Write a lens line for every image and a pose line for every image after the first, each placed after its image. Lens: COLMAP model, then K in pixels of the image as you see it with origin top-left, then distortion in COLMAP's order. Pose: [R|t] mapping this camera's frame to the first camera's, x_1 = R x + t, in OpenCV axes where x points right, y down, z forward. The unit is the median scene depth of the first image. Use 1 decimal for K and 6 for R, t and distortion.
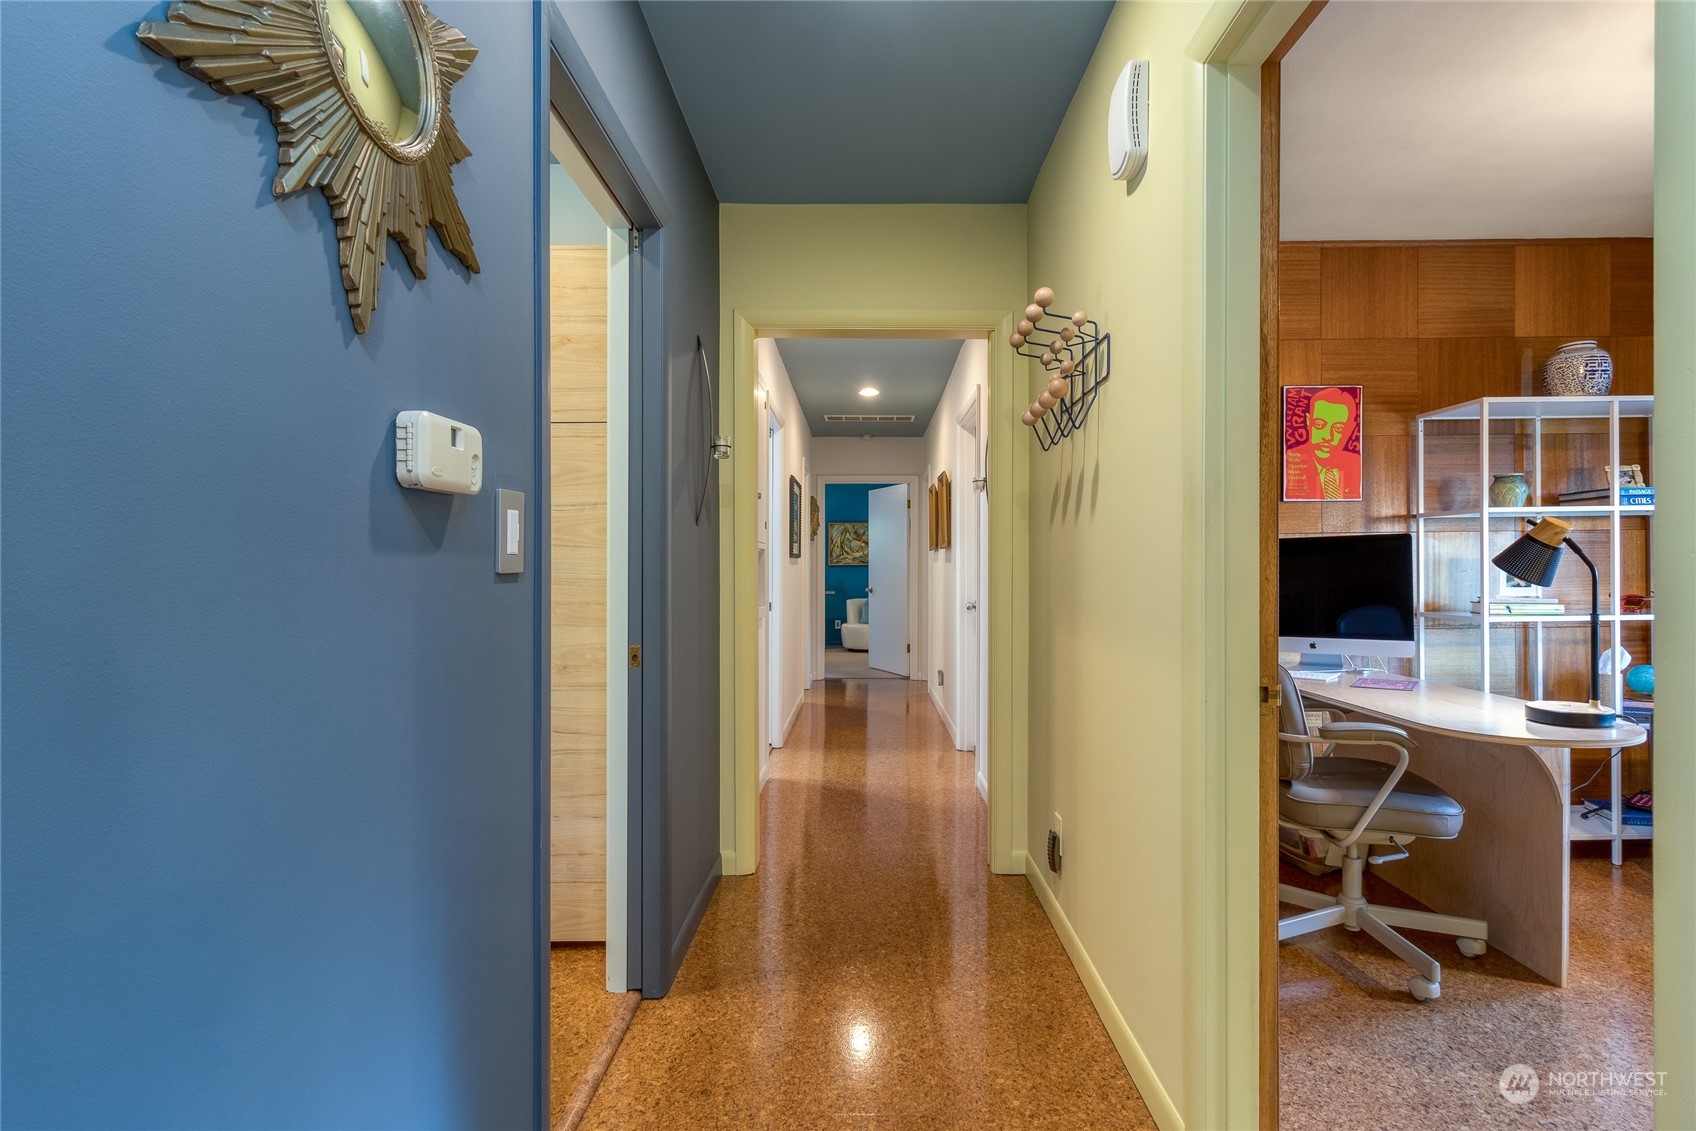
lens RADIAL K [[809.9, 0, 859.3], [0, 809.9, 573.9], [0, 0, 1]] dist [0.002980, -0.001333]
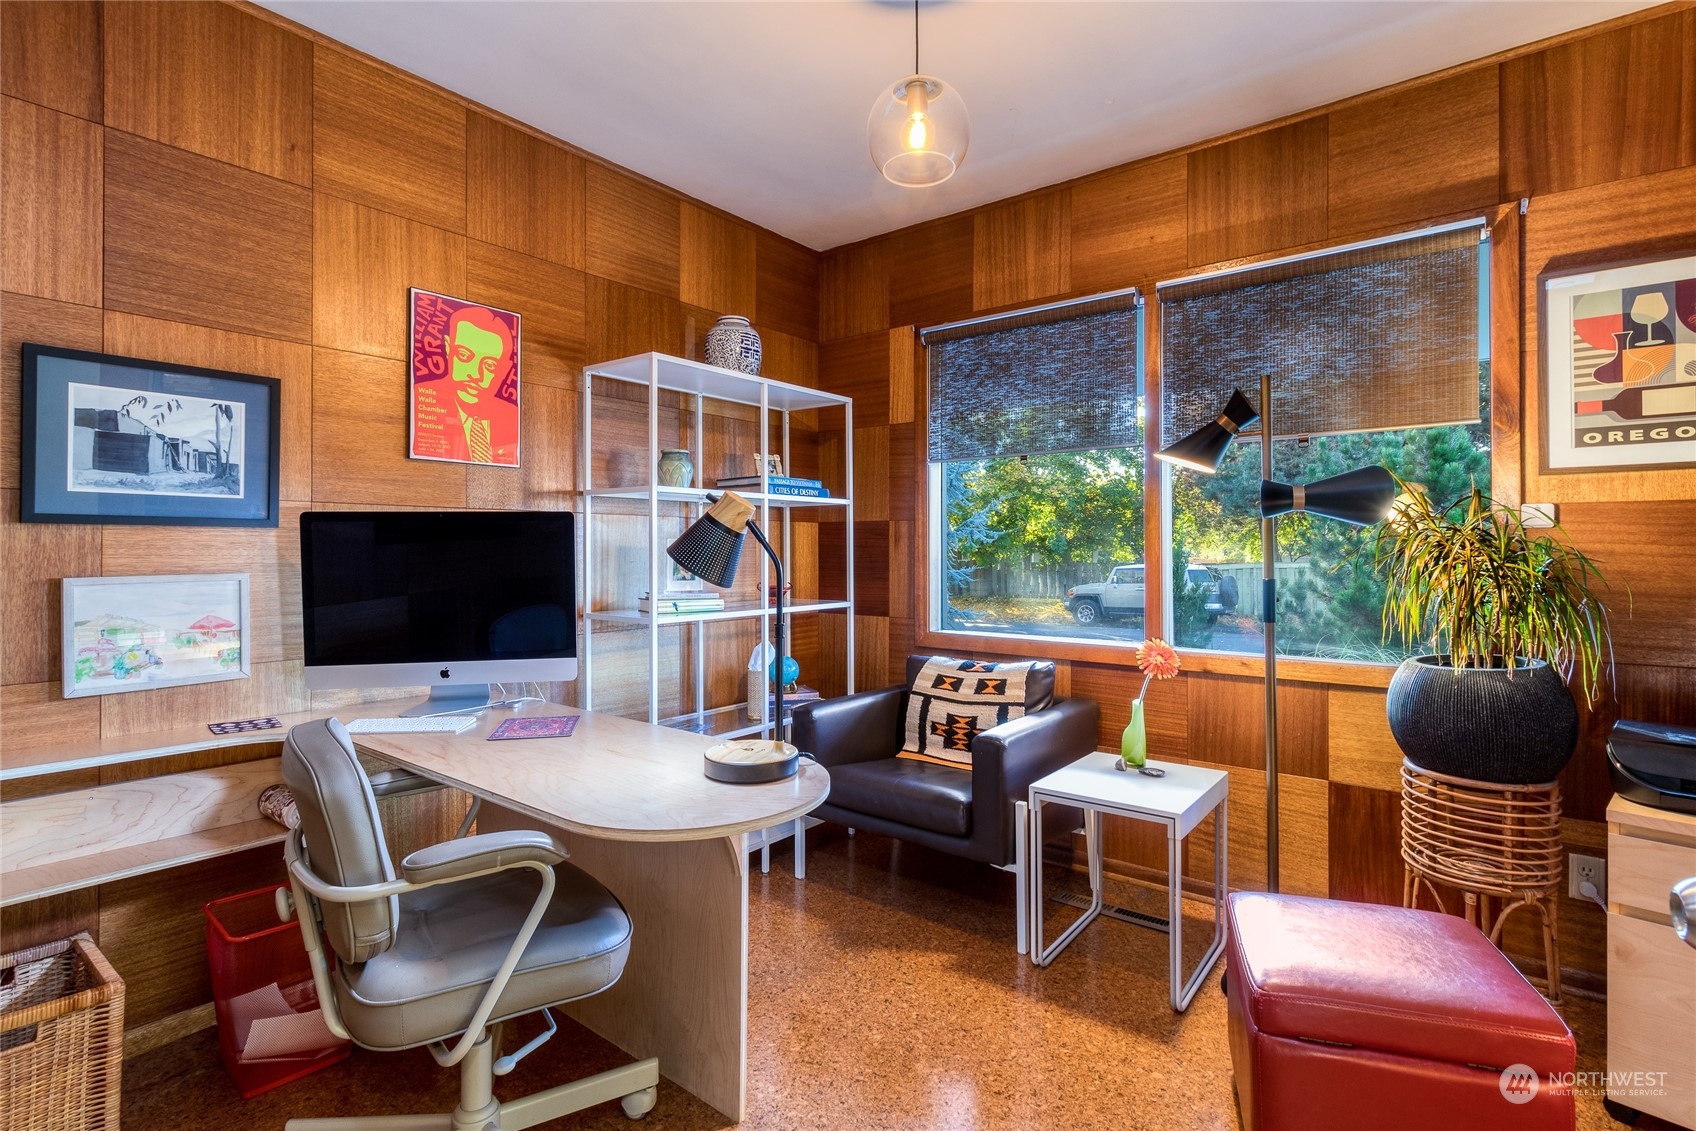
lens RADIAL K [[809.9, 0, 855.9], [0, 809.9, 560.8], [0, 0, 1]] dist [0.002980, -0.001333]
pose [[0.613502, 0.001098, 0.789692, 0.221343], [-0.002421, 0.999997, 0.000491, -0.005420], [-0.789689, -0.002213, 0.613503, 0.297502]]
